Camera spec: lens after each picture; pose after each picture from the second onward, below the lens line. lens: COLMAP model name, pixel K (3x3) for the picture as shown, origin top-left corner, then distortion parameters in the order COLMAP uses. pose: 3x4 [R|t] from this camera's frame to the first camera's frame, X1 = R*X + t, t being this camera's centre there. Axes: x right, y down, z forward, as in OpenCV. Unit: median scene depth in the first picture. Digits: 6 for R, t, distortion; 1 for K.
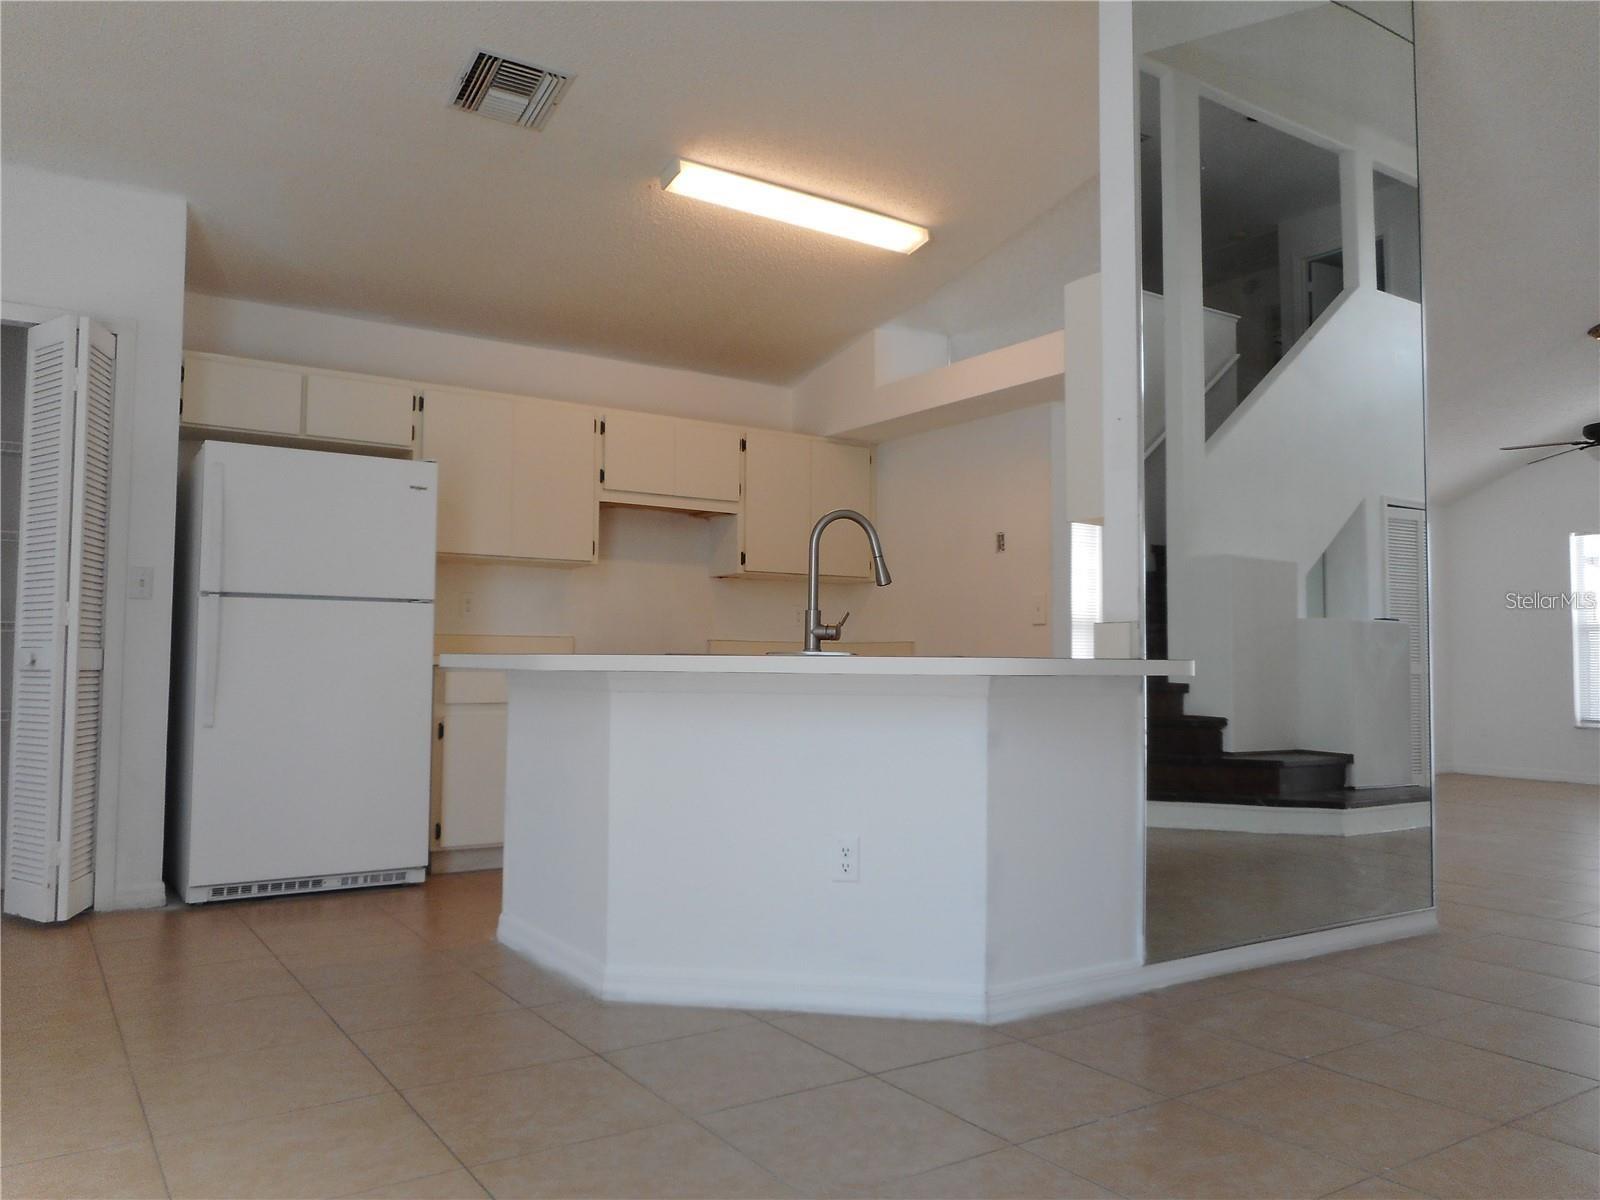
lens RADIAL K [[1192.4, 0, 806.0], [0, 1192.4, 596.3], [0, 0, 1]] dist [-0.004733, 0.004987]
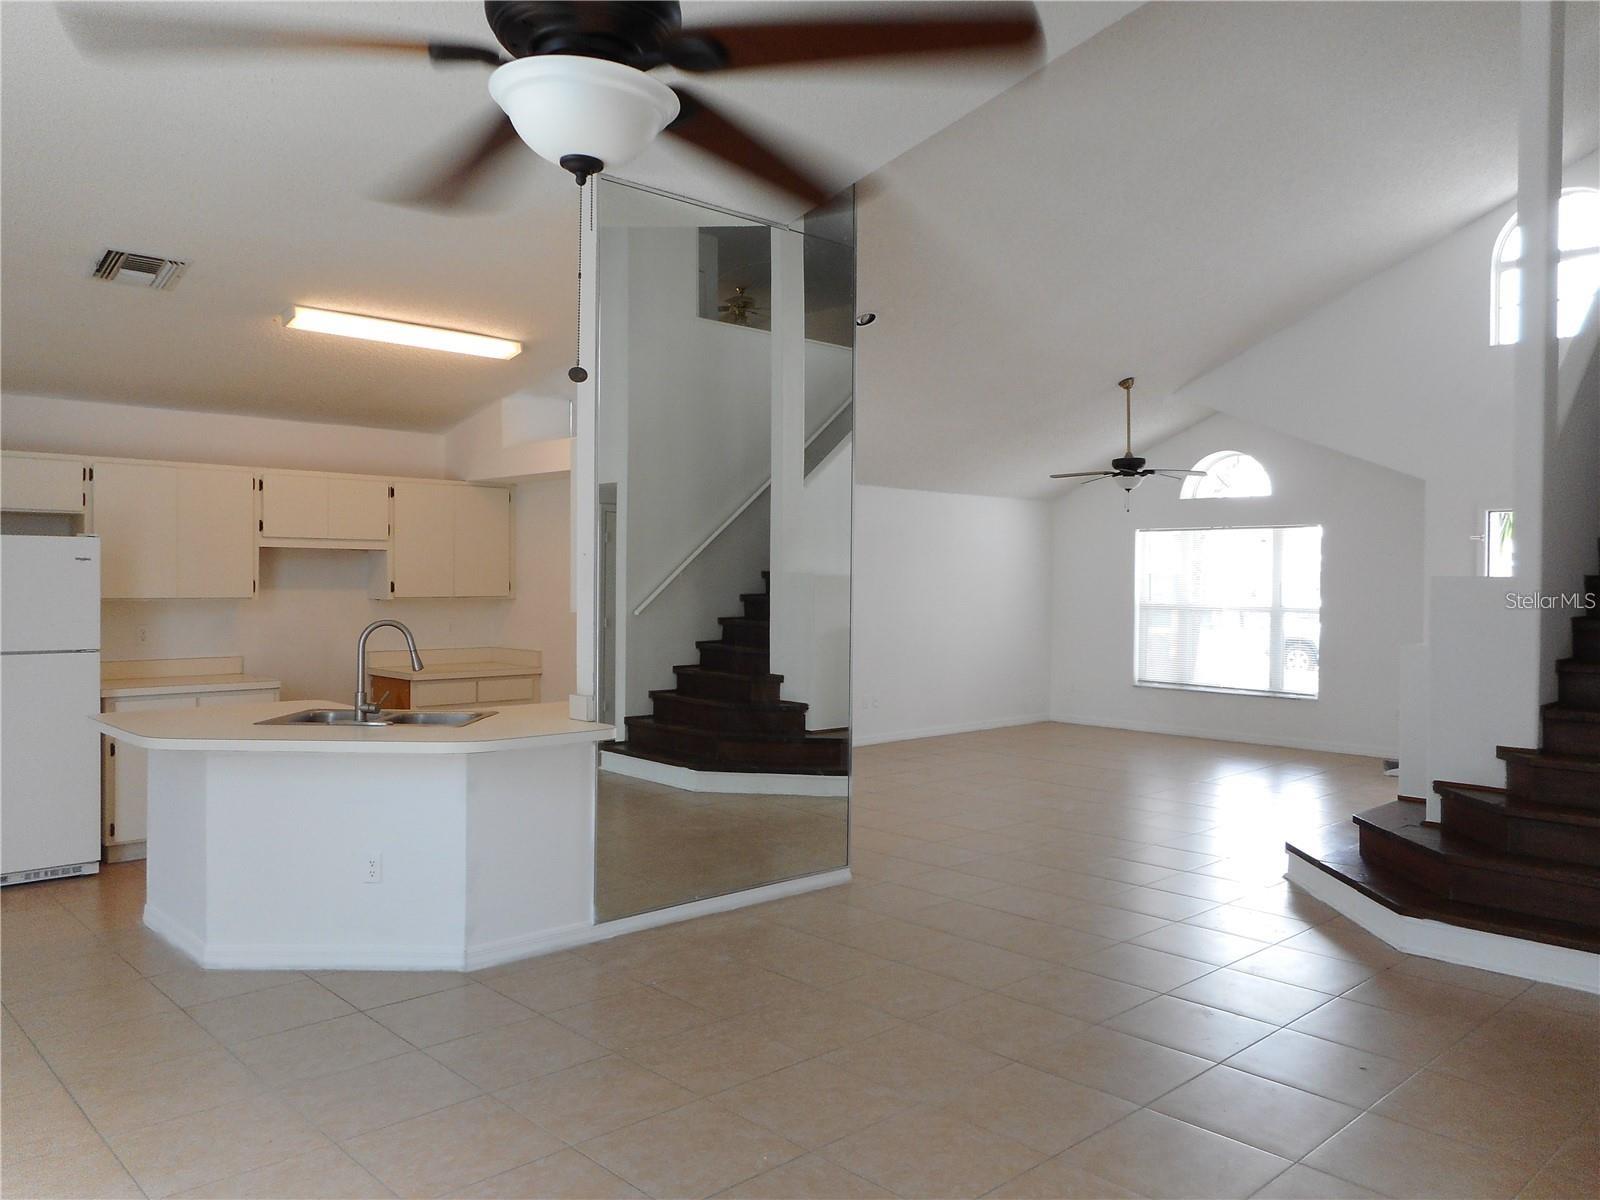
lens RADIAL K [[1192.4, 0, 800.9], [0, 1192.4, 595.9], [0, 0, 1]] dist [-0.004733, 0.004987]
pose [[0.985903, -0.003804, 0.167273, 0.205871], [-0.007970, 0.997539, 0.069658, -0.148668], [-0.167126, -0.070010, 0.983447, -0.347018]]
